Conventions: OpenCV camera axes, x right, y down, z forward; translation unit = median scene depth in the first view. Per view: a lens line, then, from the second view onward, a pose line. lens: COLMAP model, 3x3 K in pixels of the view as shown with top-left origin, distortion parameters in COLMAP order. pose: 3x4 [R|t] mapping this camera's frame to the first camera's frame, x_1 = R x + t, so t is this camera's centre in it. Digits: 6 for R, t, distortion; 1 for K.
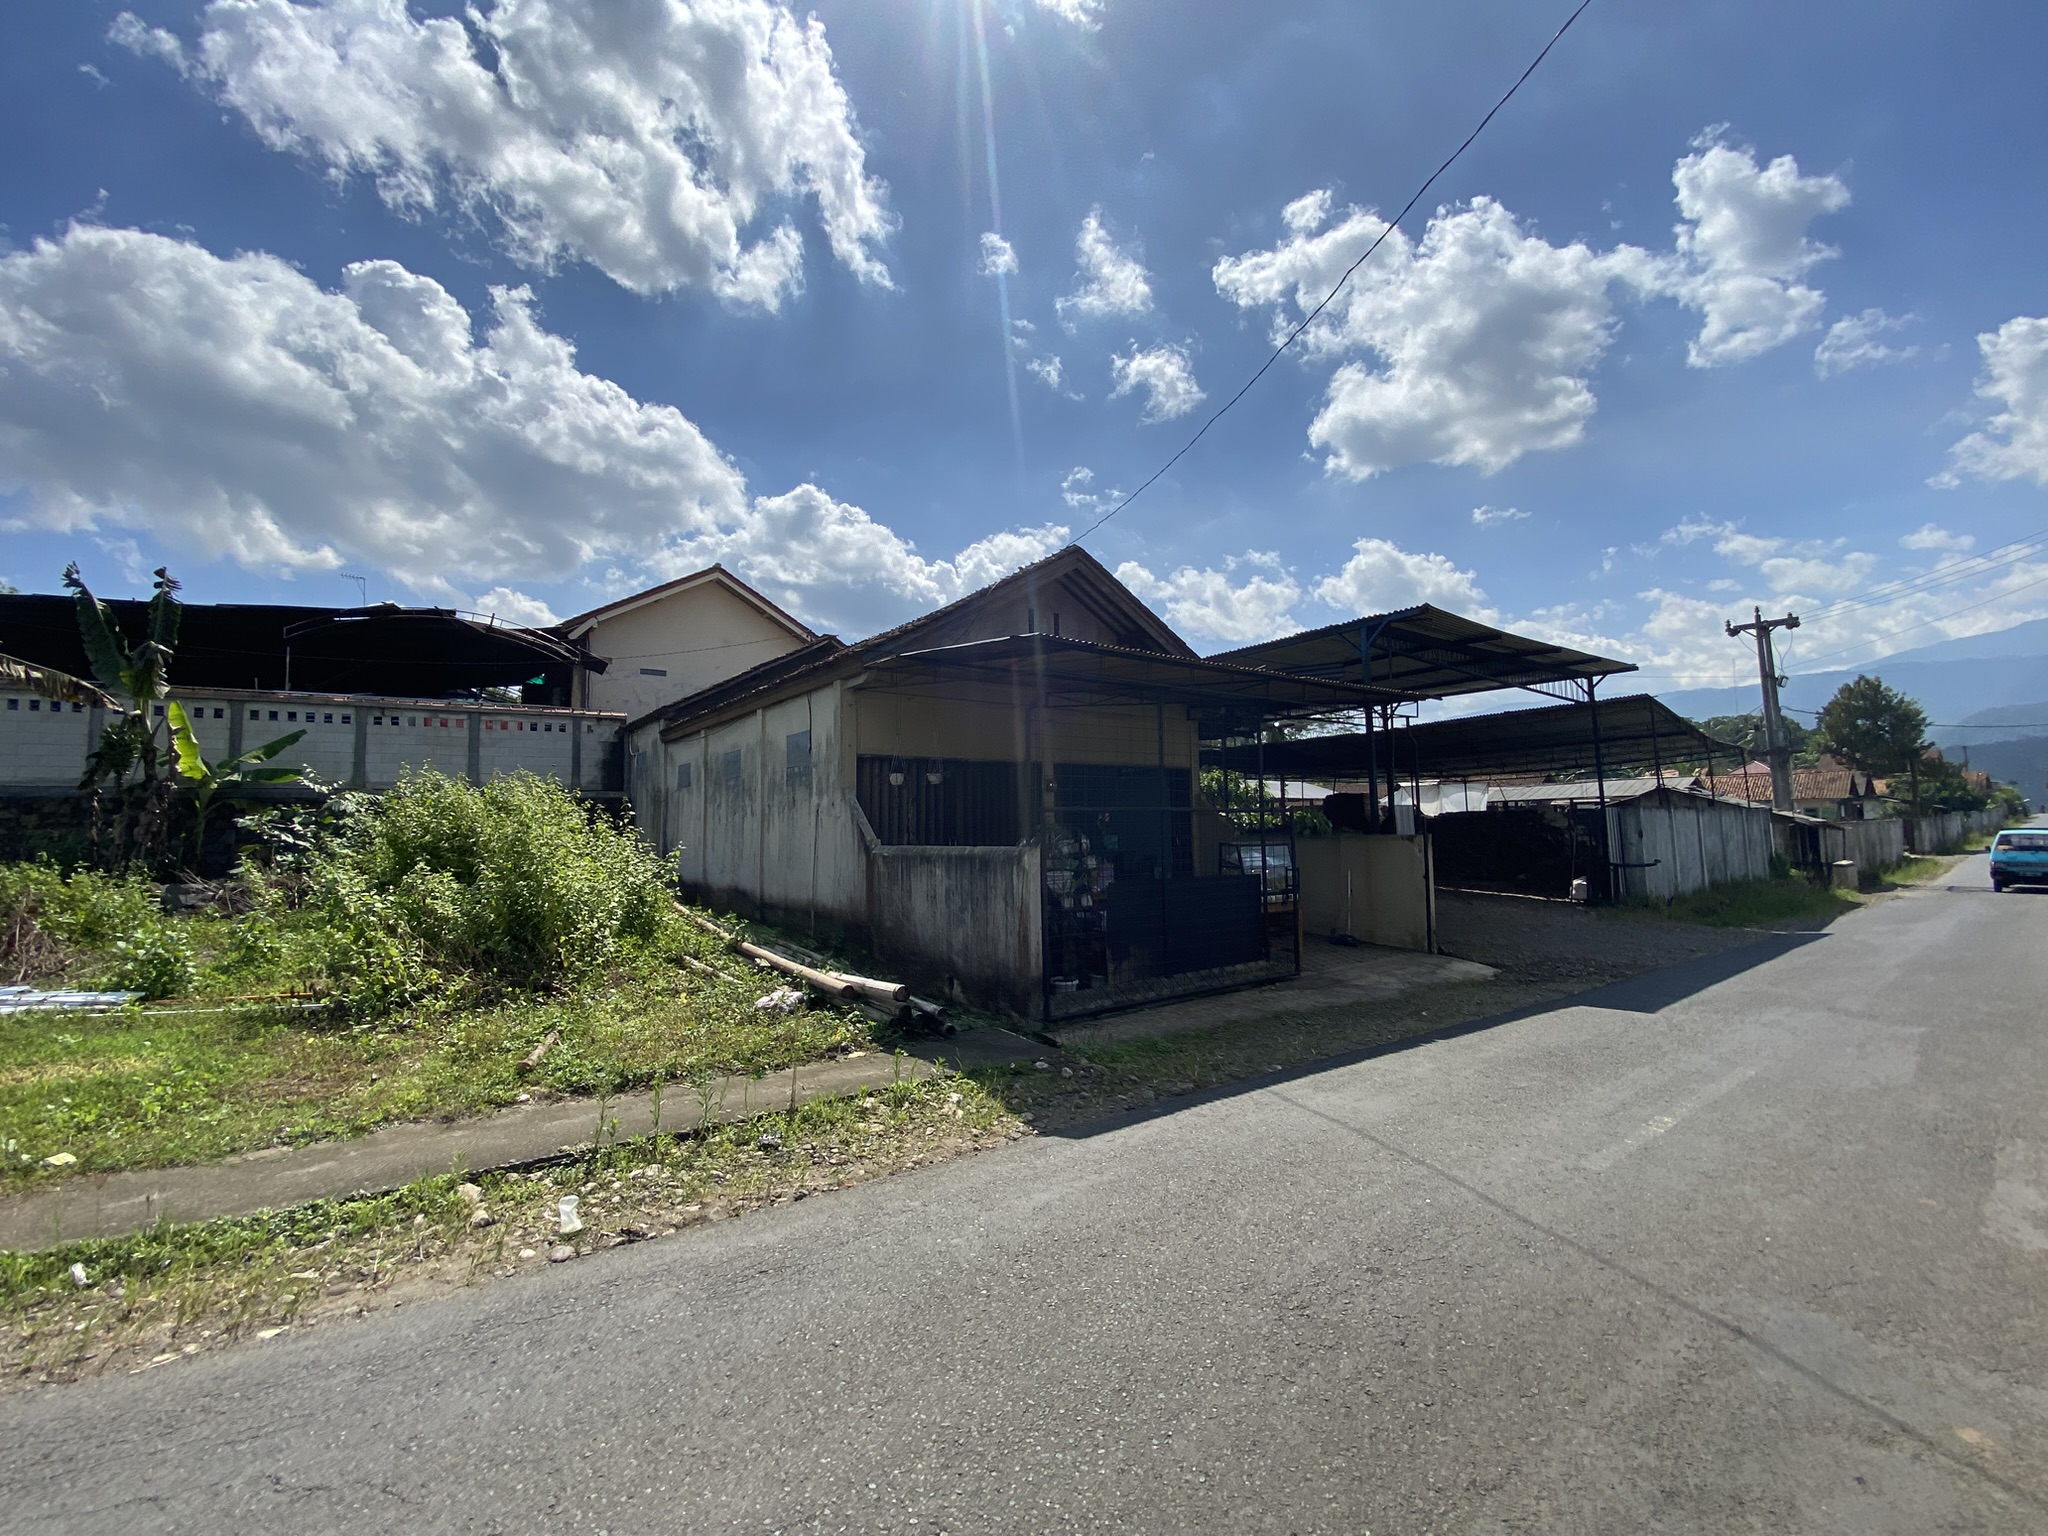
lens RADIAL K [[840.0, 0, 1012.0], [0, 840.0, 757.0], [0, 0, 1]] dist [0.010847, -0.016482]
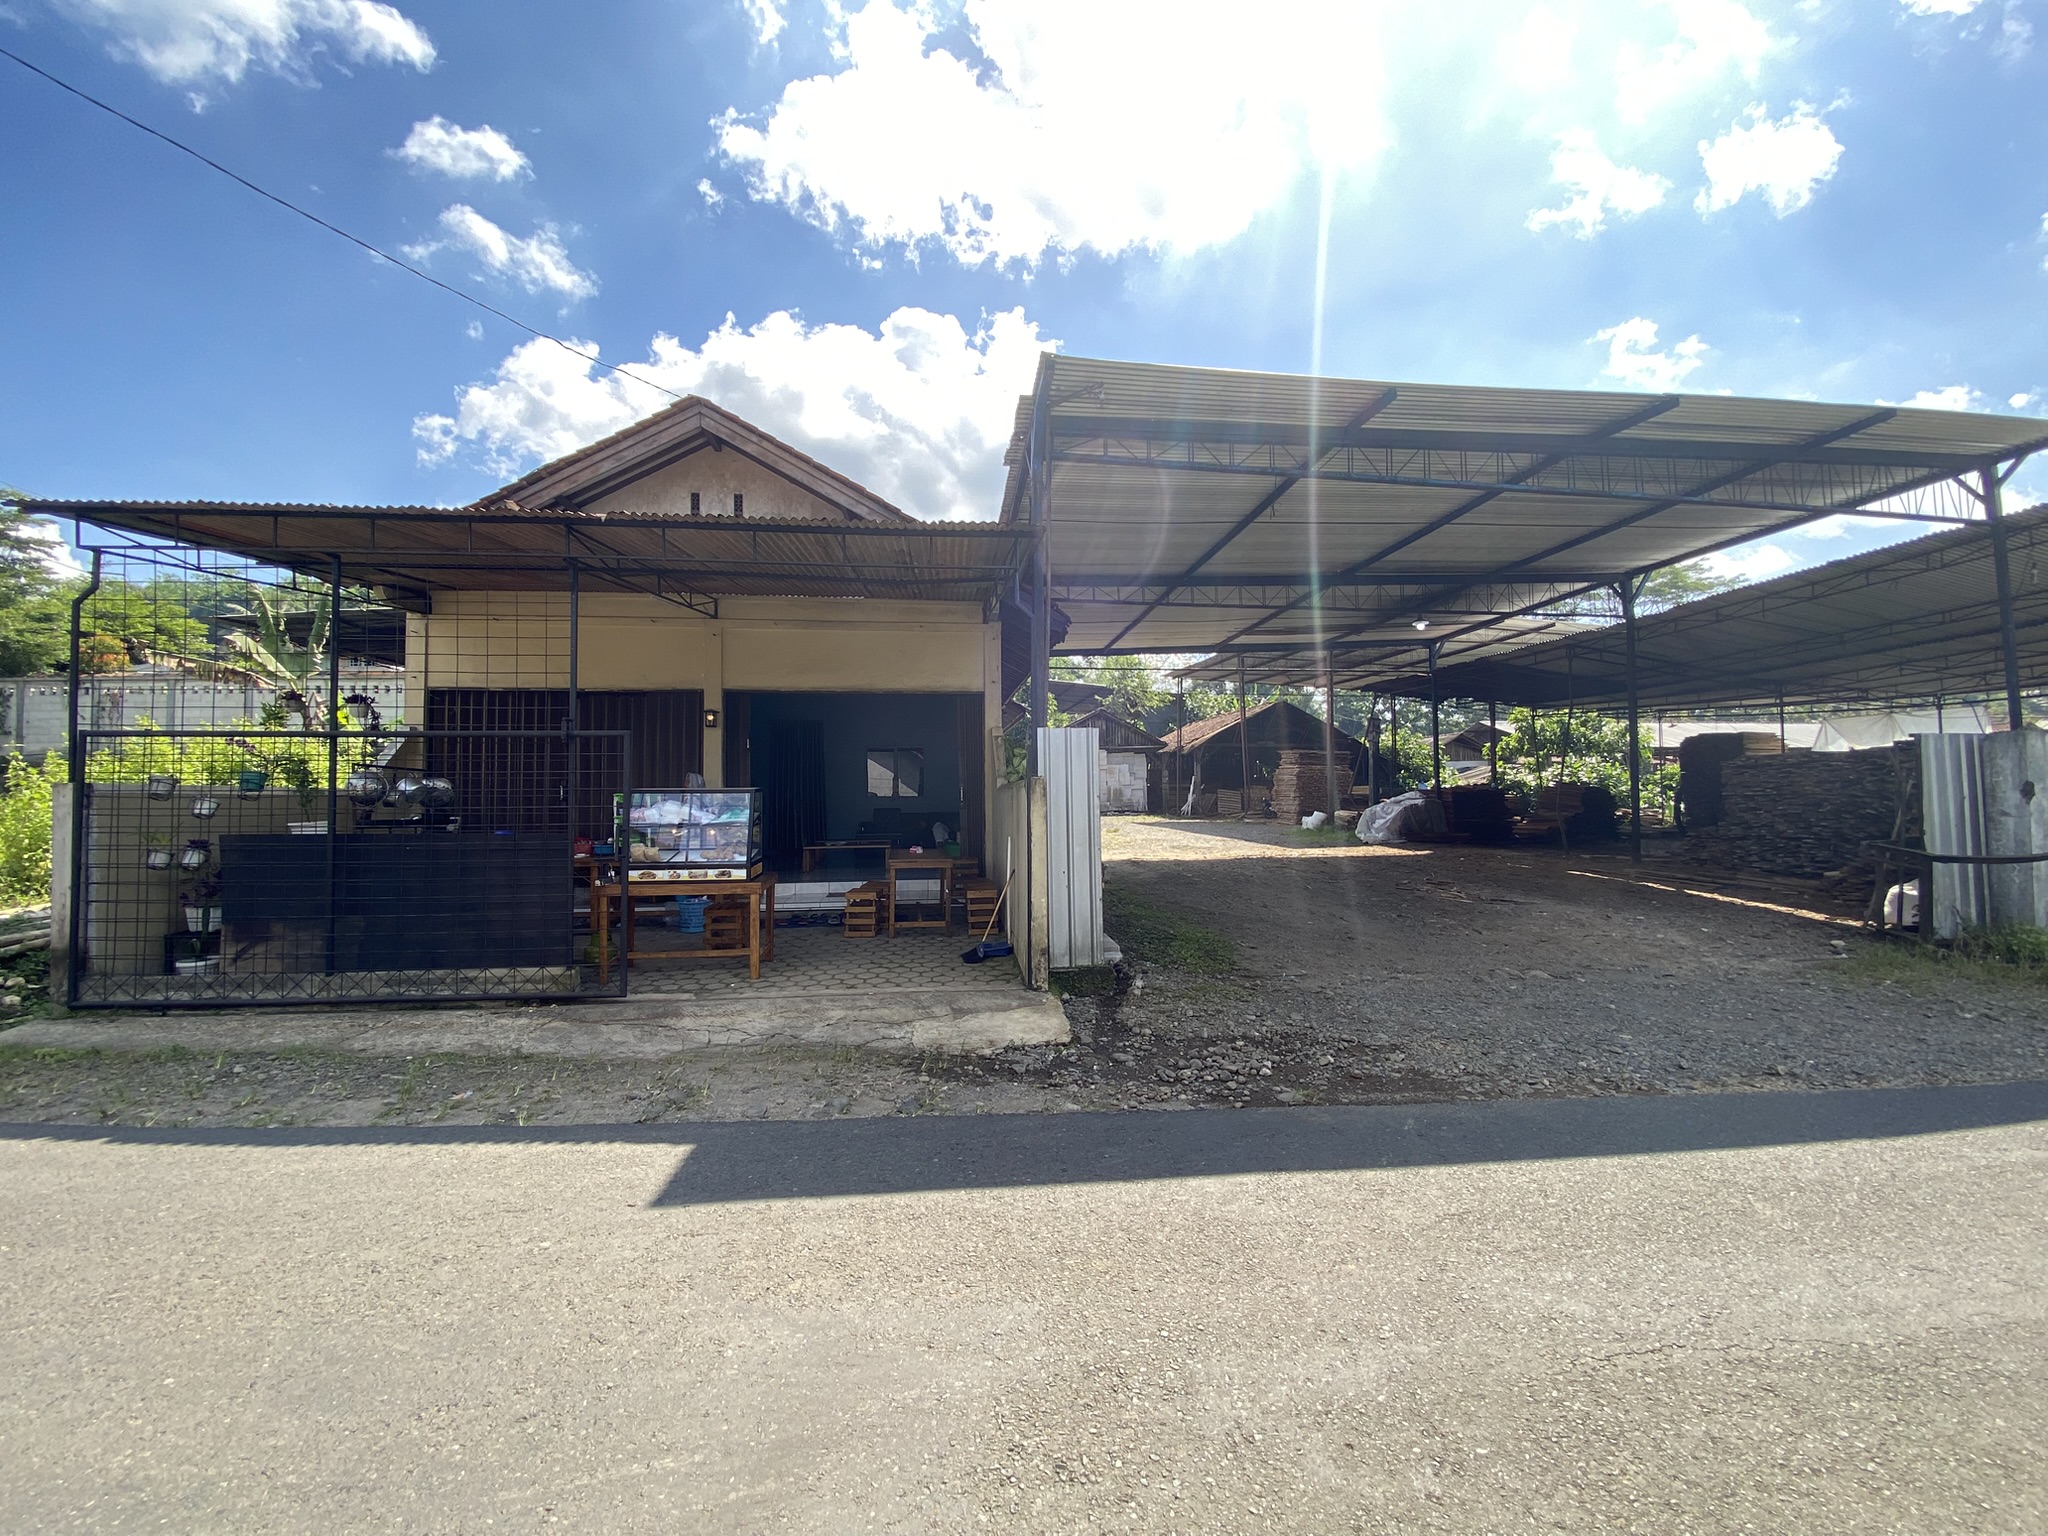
lens RADIAL K [[840.0, 0, 1025.5], [0, 840.0, 762.0], [0, 0, 1]] dist [0.010847, -0.016482]
pose [[0.853237, -0.006025, -0.521488, 0.598148], [0.038501, 0.997932, 0.051463, 0.037052], [0.520100, -0.063988, 0.851705, 0.392614]]
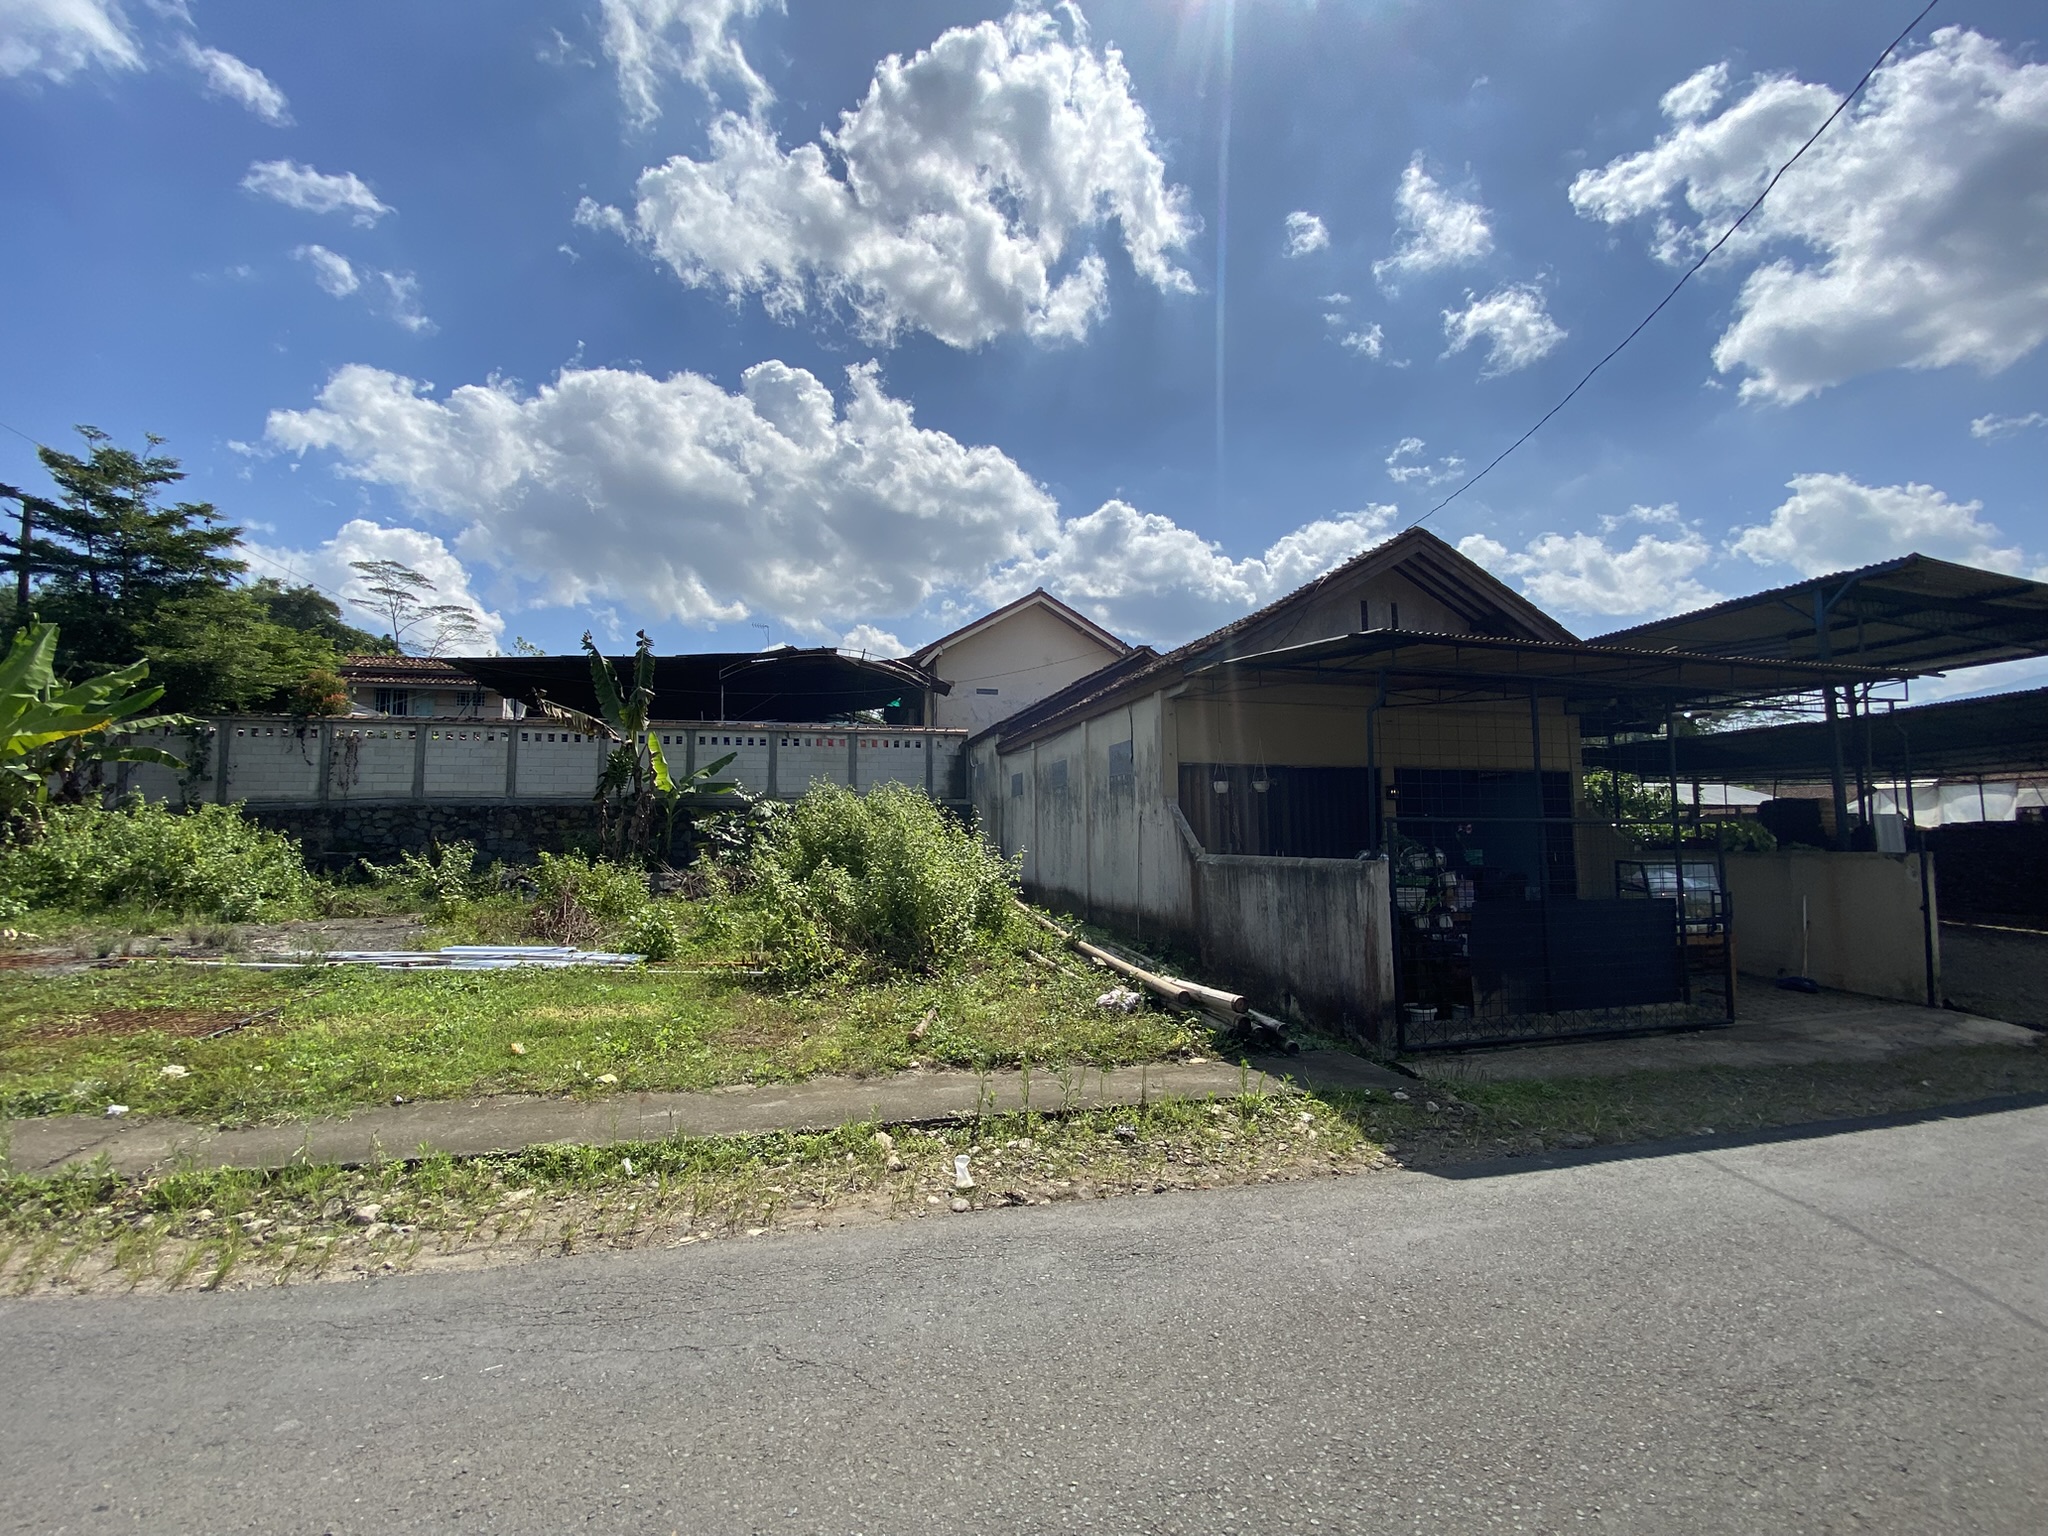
lens RADIAL K [[840.0, 0, 998.5], [0, 840.0, 754.5], [0, 0, 1]] dist [0.010847, -0.016482]
pose [[0.930401, -0.022128, -0.365875, -0.013300], [0.018404, 0.999737, -0.013662, -0.002205], [0.366082, 0.005978, 0.930564, -0.014661]]
